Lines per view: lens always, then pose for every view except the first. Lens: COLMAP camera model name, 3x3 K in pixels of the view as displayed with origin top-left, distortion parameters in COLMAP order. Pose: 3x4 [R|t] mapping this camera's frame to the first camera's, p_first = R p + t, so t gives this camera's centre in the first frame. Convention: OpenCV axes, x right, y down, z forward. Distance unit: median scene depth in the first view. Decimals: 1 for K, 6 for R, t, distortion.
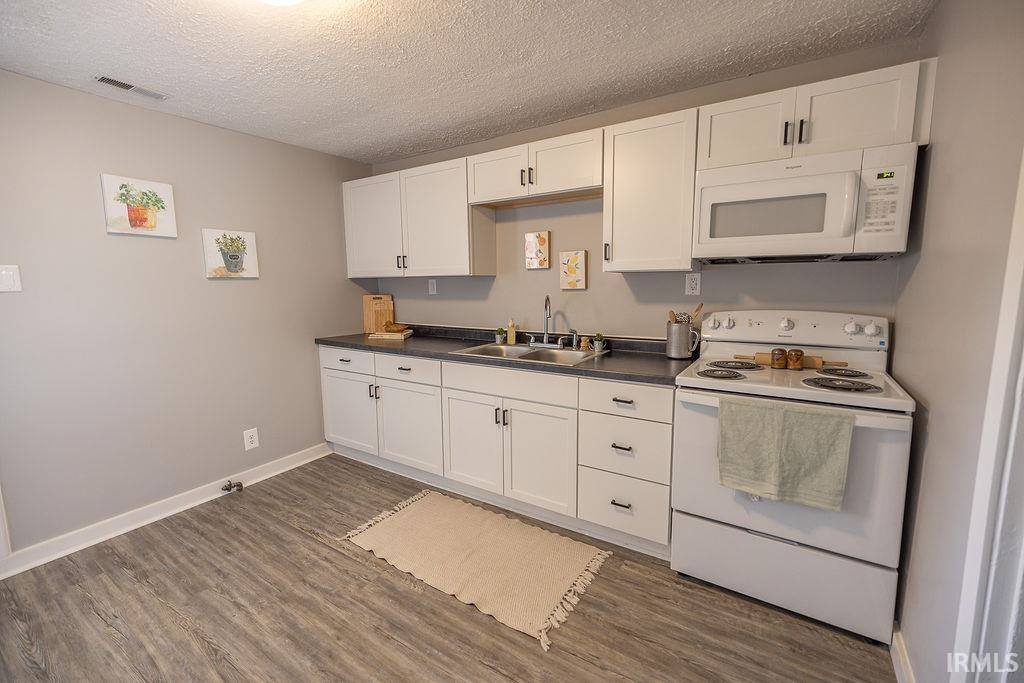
lens RADIAL K [[426.5, 0, 512.9], [0, 426.5, 327.9], [0, 0, 1]] dist [0.001156, -0.000317]
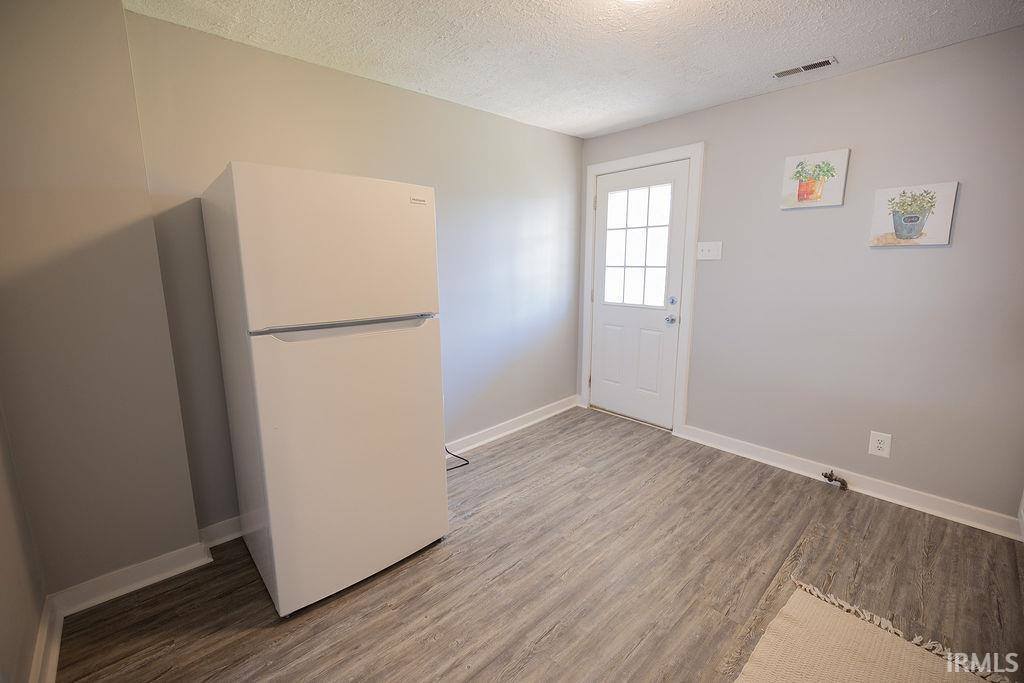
lens RADIAL K [[426.5, 0, 500.8], [0, 426.5, 330.0], [0, 0, 1]] dist [0.001156, -0.000317]
pose [[-0.262404, 0.171817, -0.949538, 0.388060], [-0.090240, 0.975339, 0.201423, -0.065229], [0.960729, 0.138541, -0.240428, 0.564371]]
